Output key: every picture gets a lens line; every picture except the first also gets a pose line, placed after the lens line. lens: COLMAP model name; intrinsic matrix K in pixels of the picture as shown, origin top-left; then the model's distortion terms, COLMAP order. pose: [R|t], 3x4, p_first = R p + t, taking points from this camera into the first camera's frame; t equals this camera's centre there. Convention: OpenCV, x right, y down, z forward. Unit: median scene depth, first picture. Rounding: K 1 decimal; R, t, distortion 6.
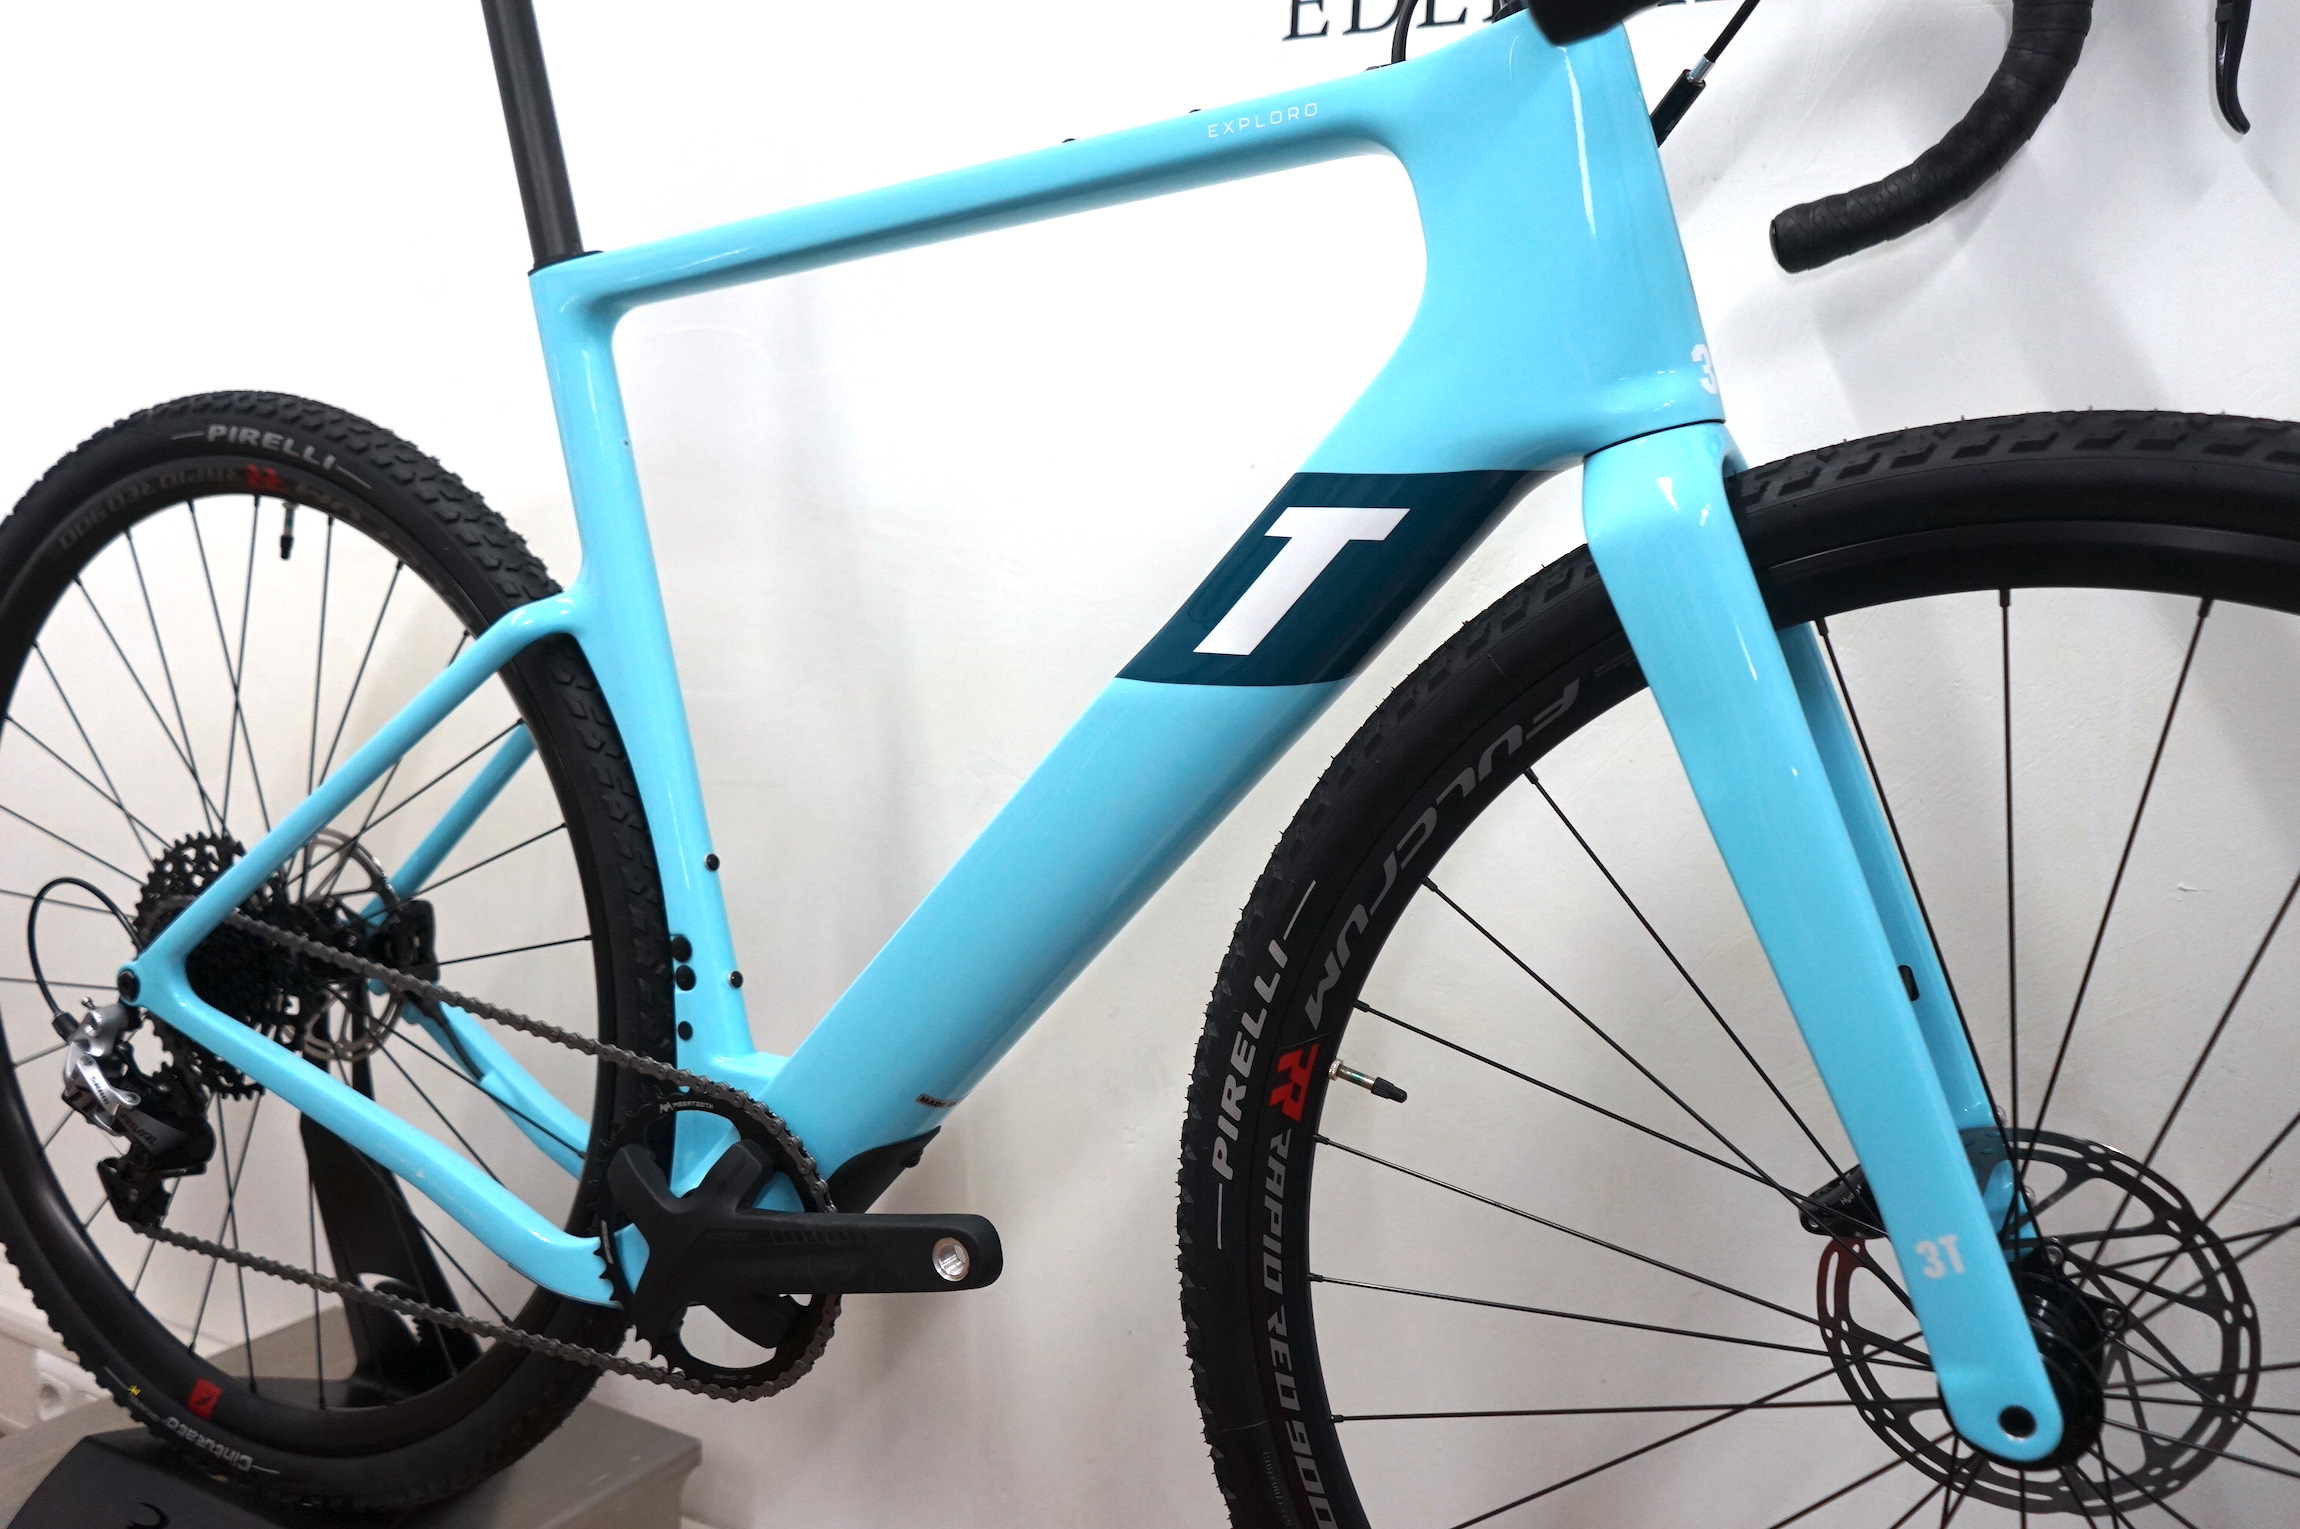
lens RADIAL K [[1837.3, 0, 1142.6], [0, 1837.3, 761.1], [0, 0, 1]] dist [-0.021576, 0.010247]
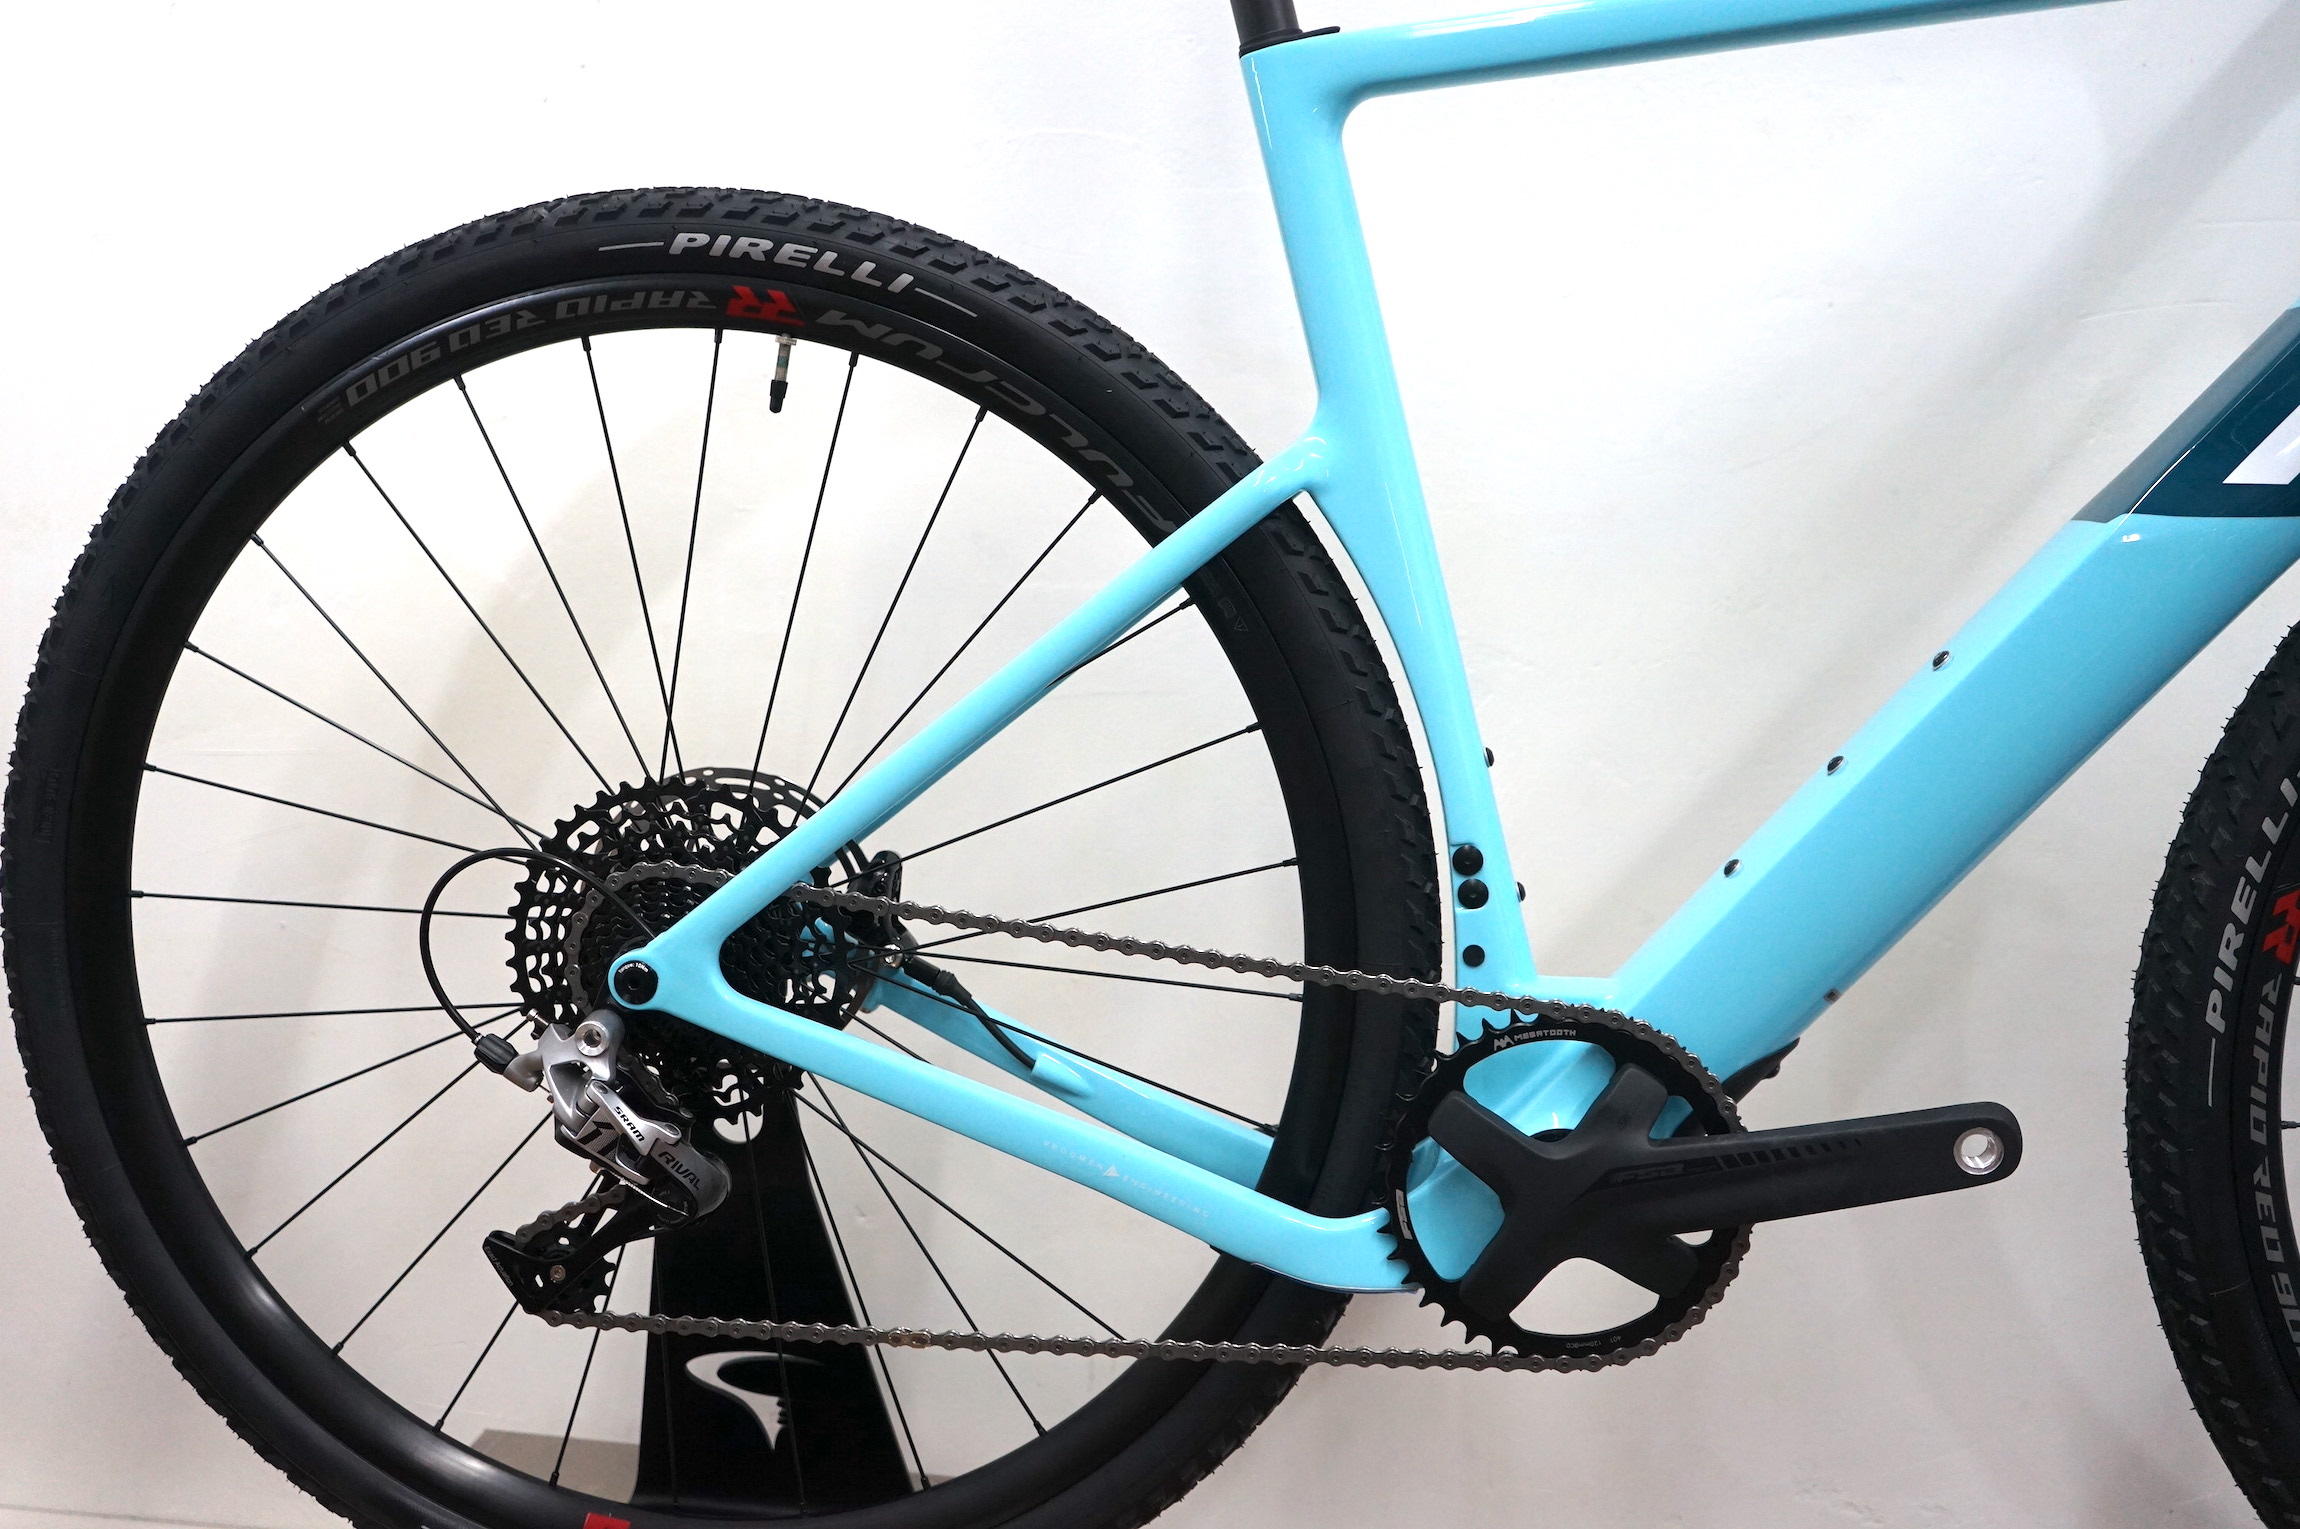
lens RADIAL K [[2214.5, 0, 1136.7], [0, 2214.5, 754.8], [0, 0, 1]] dist [-0.001179, 0.000000]
pose [[0.938020, -0.058849, 0.341548, -0.791733], [0.052397, 0.998231, 0.028093, 0.017768], [-0.342597, -0.008456, 0.939445, 0.093773]]
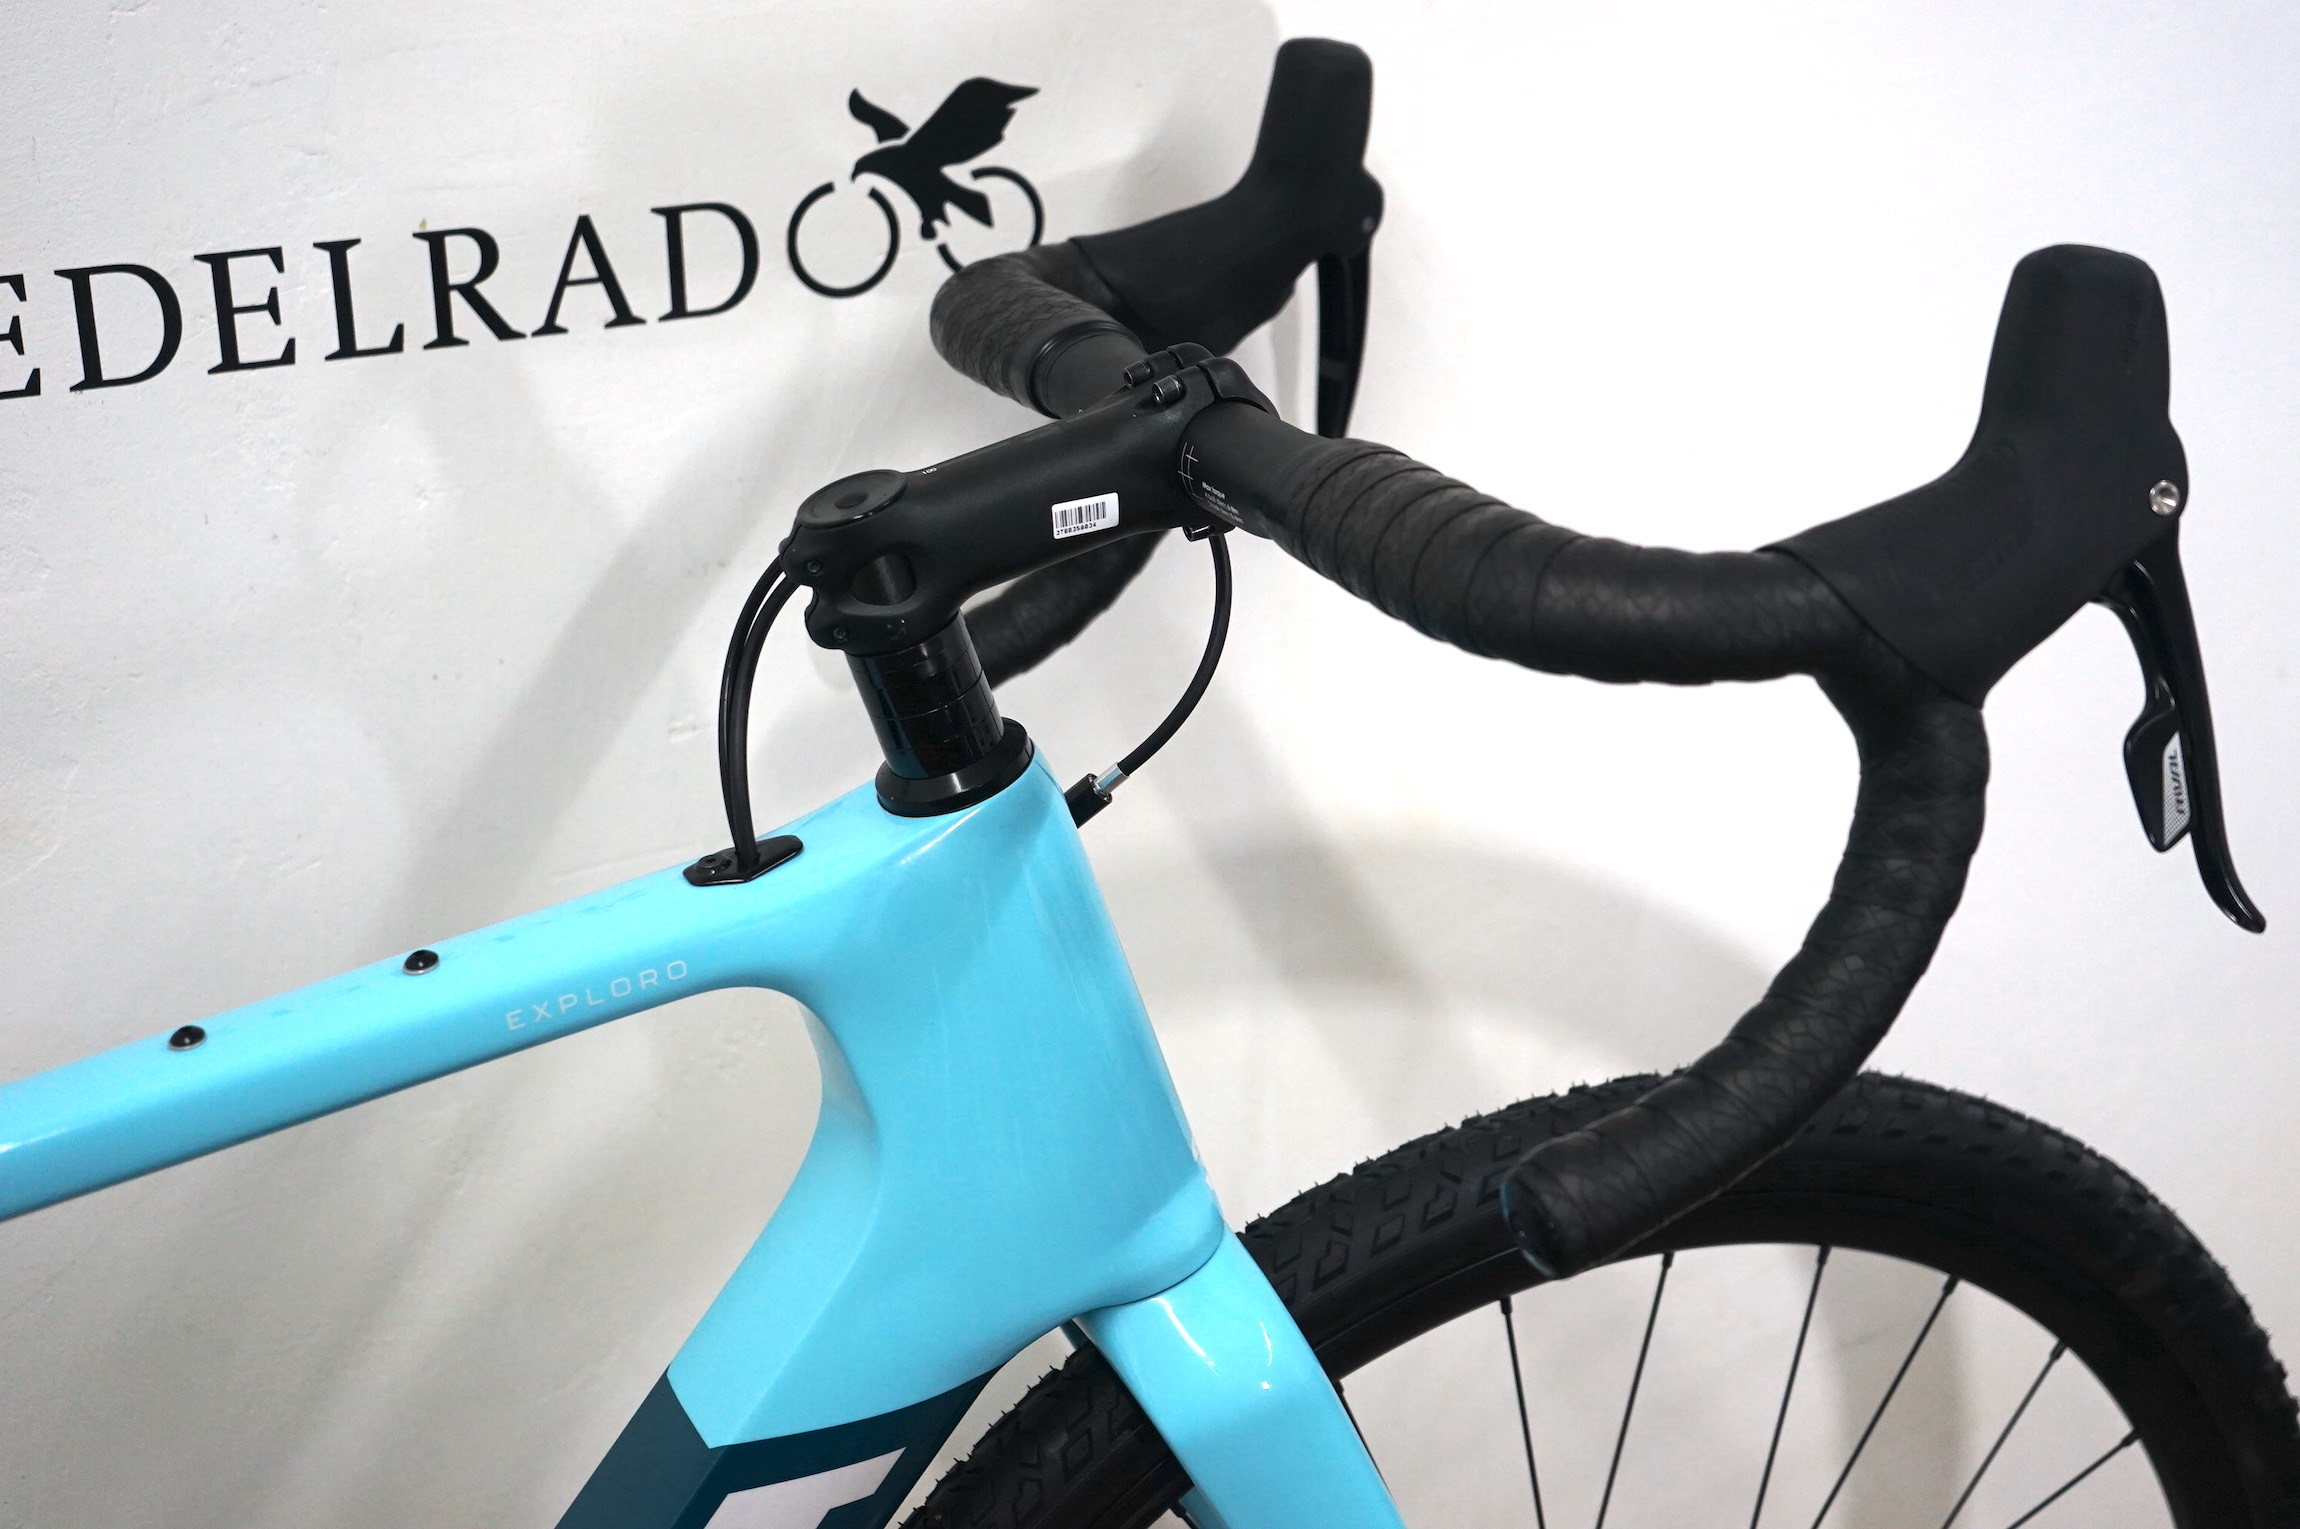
lens RADIAL K [[3300.1, 0, 1149.9], [0, 3300.1, 749.5], [0, 0, 1]] dist [-0.023908, 0.000000]
pose [[0.607340, -0.327632, 0.723737, -0.531268], [0.143475, 0.941255, 0.305701, -0.639880], [-0.781379, -0.081826, 0.618669, 0.114850]]
